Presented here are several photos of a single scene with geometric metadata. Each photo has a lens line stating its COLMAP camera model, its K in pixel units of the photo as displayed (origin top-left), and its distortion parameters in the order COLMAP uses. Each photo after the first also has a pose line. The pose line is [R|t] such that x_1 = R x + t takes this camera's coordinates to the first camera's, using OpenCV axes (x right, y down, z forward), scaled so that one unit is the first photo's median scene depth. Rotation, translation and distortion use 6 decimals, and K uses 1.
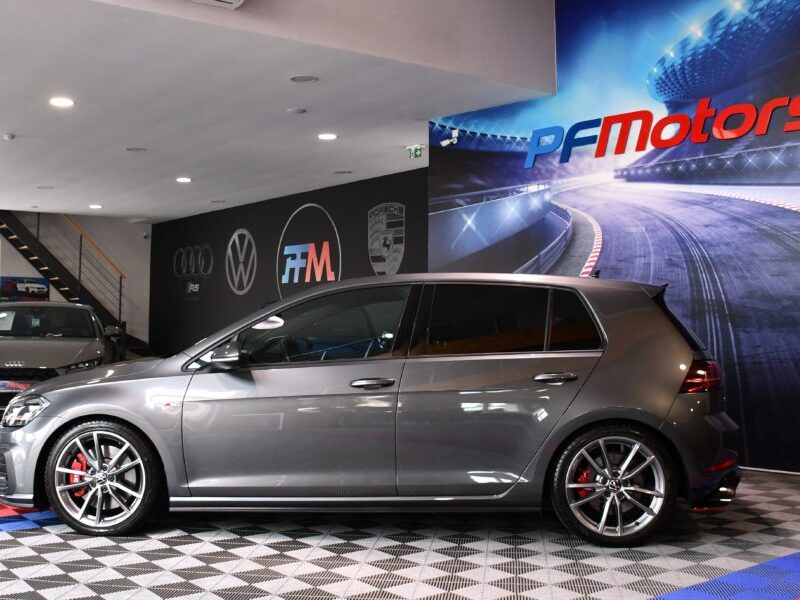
lens RADIAL K [[902.9, 0, 416.9], [0, 902.9, 258.9], [0, 0, 1]] dist [-0.148950, 0.080452]
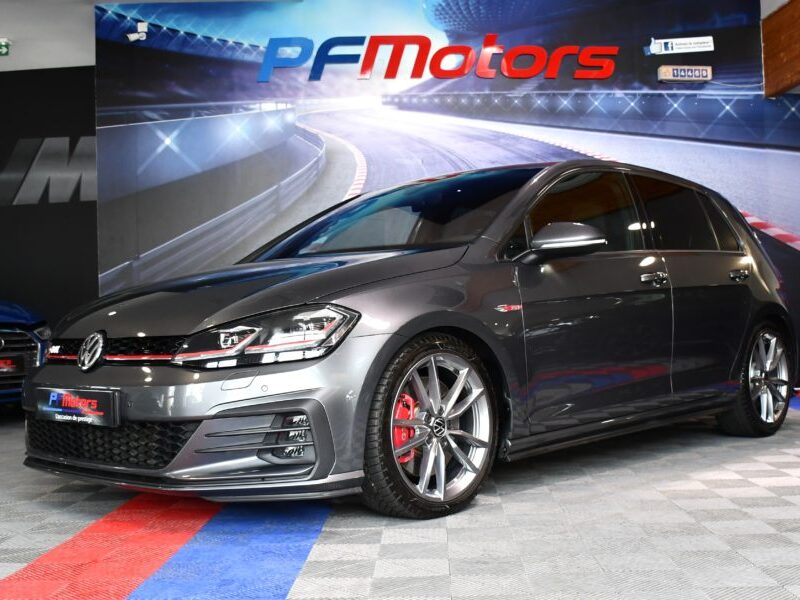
lens RADIAL K [[986.6, 0, 395.8], [0, 986.6, 329.1], [0, 0, 1]] dist [-0.156174, 0.098960]
pose [[0.665831, -0.029858, 0.745505, -0.496005], [-0.023779, 0.997842, 0.061202, 0.073515], [-0.745723, -0.058478, 0.663685, 0.299693]]
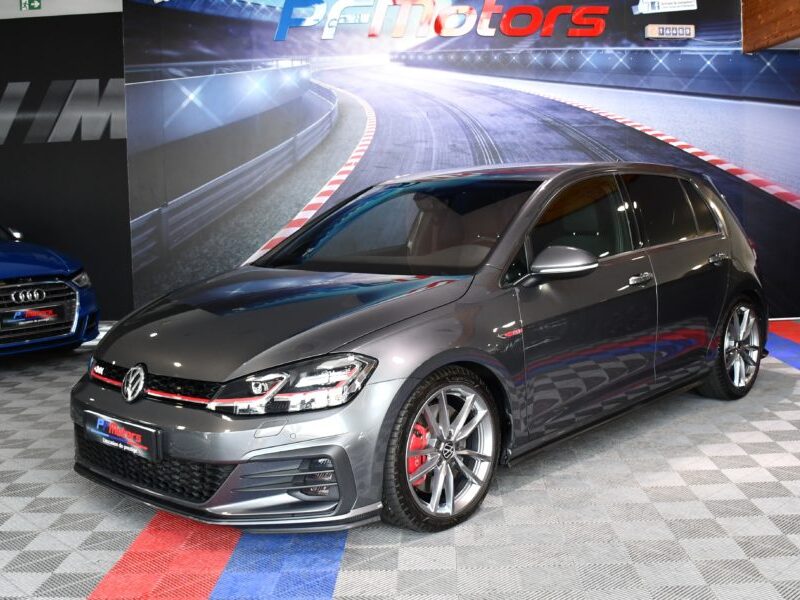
lens RADIAL K [[902.9, 0, 416.9], [0, 902.9, 258.9], [0, 0, 1]] dist [-0.148950, 0.080452]
pose [[0.651168, -0.079147, 0.754795, -0.497692], [-0.022643, 0.992078, 0.123563, 0.003023], [-0.758596, -0.097551, 0.644218, 0.305853]]
